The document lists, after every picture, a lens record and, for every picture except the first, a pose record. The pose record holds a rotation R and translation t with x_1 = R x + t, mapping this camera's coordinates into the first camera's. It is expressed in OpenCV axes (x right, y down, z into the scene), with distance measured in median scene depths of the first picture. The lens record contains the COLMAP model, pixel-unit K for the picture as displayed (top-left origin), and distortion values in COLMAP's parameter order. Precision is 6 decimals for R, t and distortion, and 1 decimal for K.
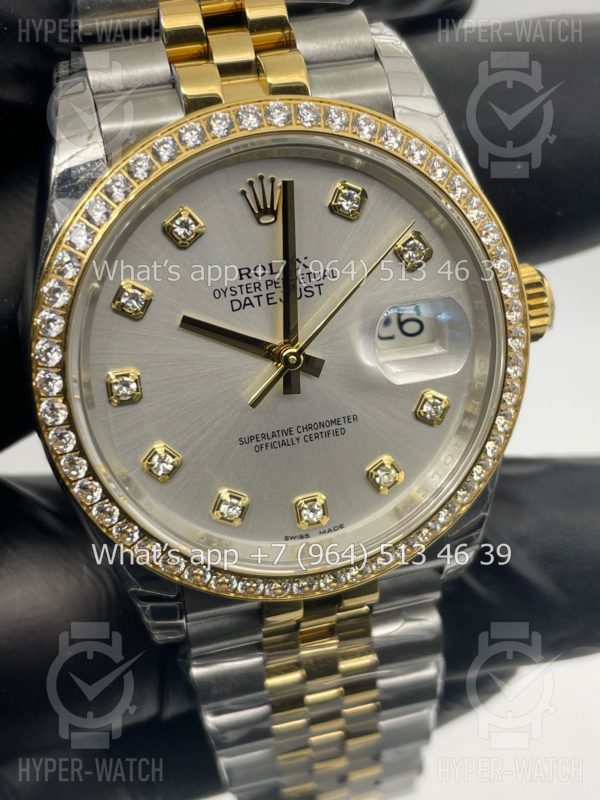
lens RADIAL K [[1279.2, 0, 304.1], [0, 1279.2, 402.2], [0, 0, 1]] dist [0.056876, 0.000000]
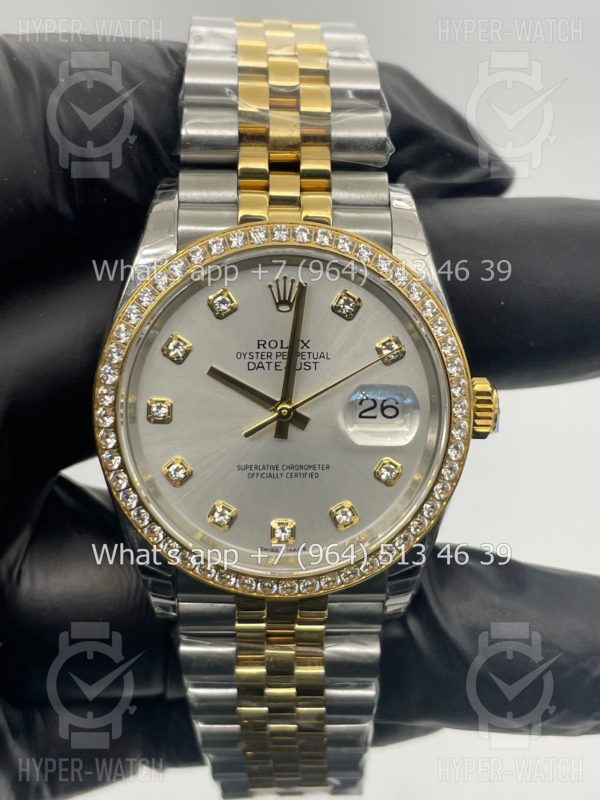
lens RADIAL K [[1279.2, 0, 307.3], [0, 1279.2, 399.3], [0, 0, 1]] dist [0.056876, 0.000000]
pose [[0.971771, 0.166399, -0.167248, 0.233759], [-0.187367, 0.975115, -0.118507, 0.106731], [0.143367, 0.146498, 0.978767, -0.310737]]
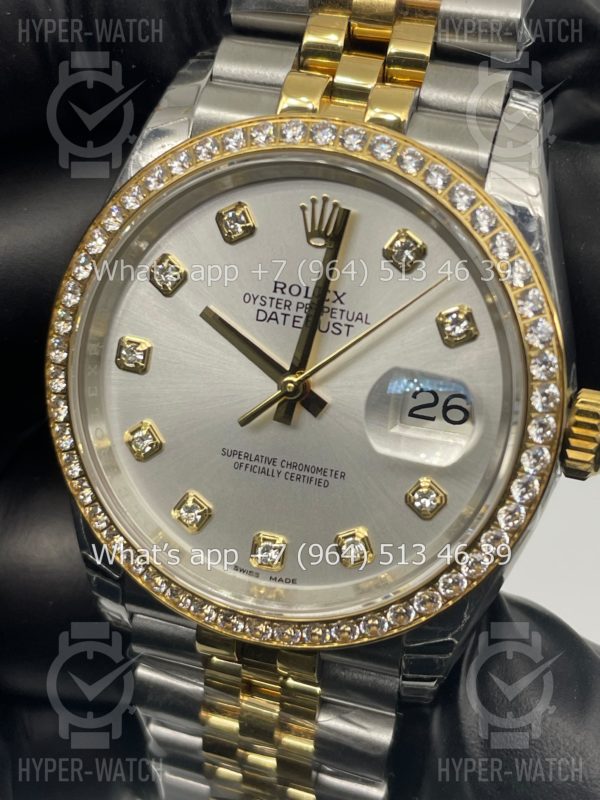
lens RADIAL K [[1279.2, 0, 301.4], [0, 1279.2, 395.1], [0, 0, 1]] dist [0.056876, 0.000000]
pose [[0.846548, 0.337780, -0.411413, 0.386330], [-0.379384, 0.924996, -0.021199, -0.010853], [0.373395, 0.174029, 0.911203, 0.135288]]
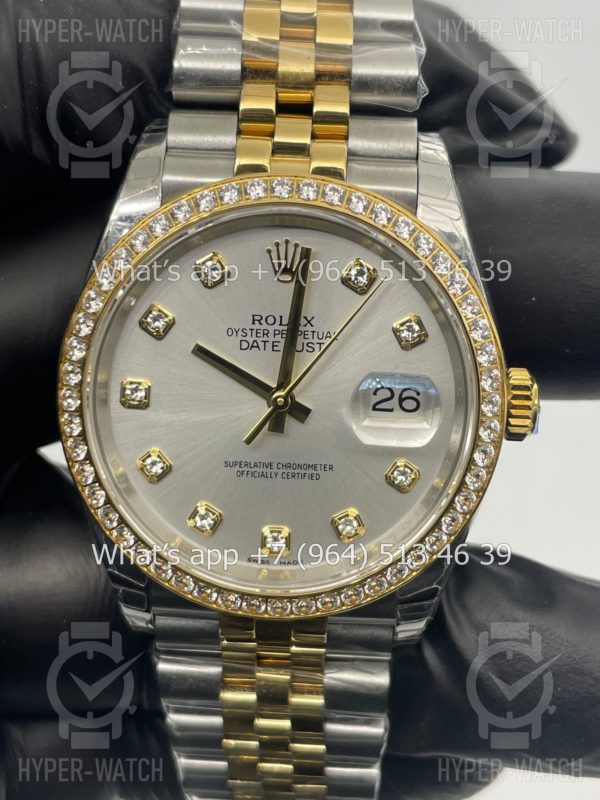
lens RADIAL K [[1279.2, 0, 307.4], [0, 1279.2, 405.4], [0, 0, 1]] dist [0.056876, 0.000000]
pose [[0.951061, 0.209222, -0.227395, 0.268971], [-0.230944, 0.970207, -0.073235, 0.047021], [0.205298, 0.122167, 0.971045, -0.095302]]
